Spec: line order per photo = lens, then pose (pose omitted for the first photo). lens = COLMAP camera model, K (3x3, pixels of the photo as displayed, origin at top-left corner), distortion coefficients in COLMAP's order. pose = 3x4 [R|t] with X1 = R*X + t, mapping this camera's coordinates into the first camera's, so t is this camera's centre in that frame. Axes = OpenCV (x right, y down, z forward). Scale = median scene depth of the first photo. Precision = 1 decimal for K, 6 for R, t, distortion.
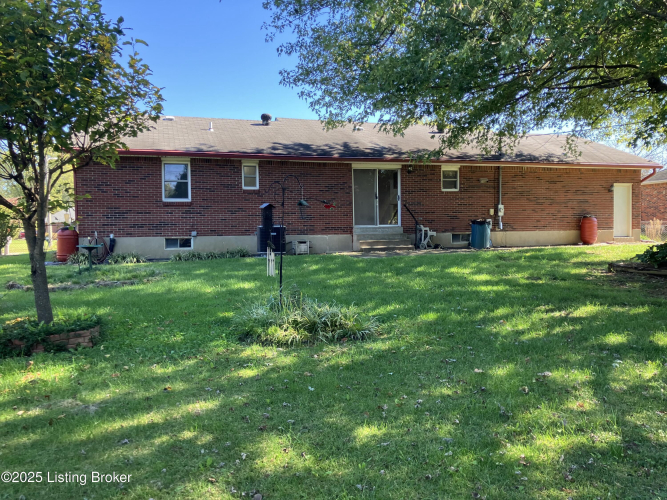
lens RADIAL K [[548.6, 0, 347.3], [0, 548.6, 245.4], [0, 0, 1]] dist [0.031702, -0.024770]
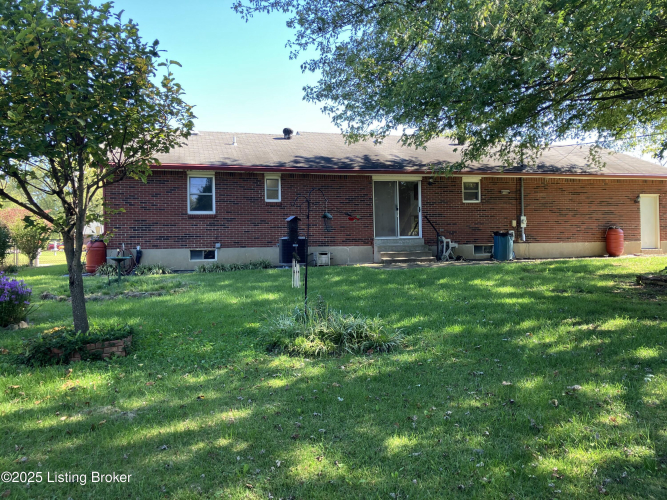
lens RADIAL K [[548.6, 0, 342.1], [0, 548.6, 232.8], [0, 0, 1]] dist [0.031702, -0.024770]
pose [[0.998958, -0.001167, -0.045627, -0.008580], [-0.000841, 0.999033, -0.043962, -0.000644], [0.045634, 0.043955, 0.997991, -0.014491]]
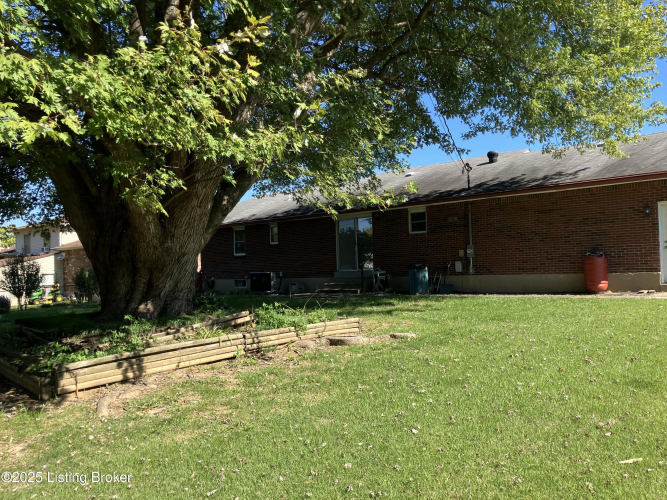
lens RADIAL K [[548.6, 0, 333.1], [0, 548.6, 250.1], [0, 0, 1]] dist [0.031702, -0.024770]
pose [[0.526155, -0.029647, -0.849872, 3.545716], [0.001327, 0.999420, -0.034043, -0.138881], [0.850388, 0.016784, 0.525889, 1.369631]]
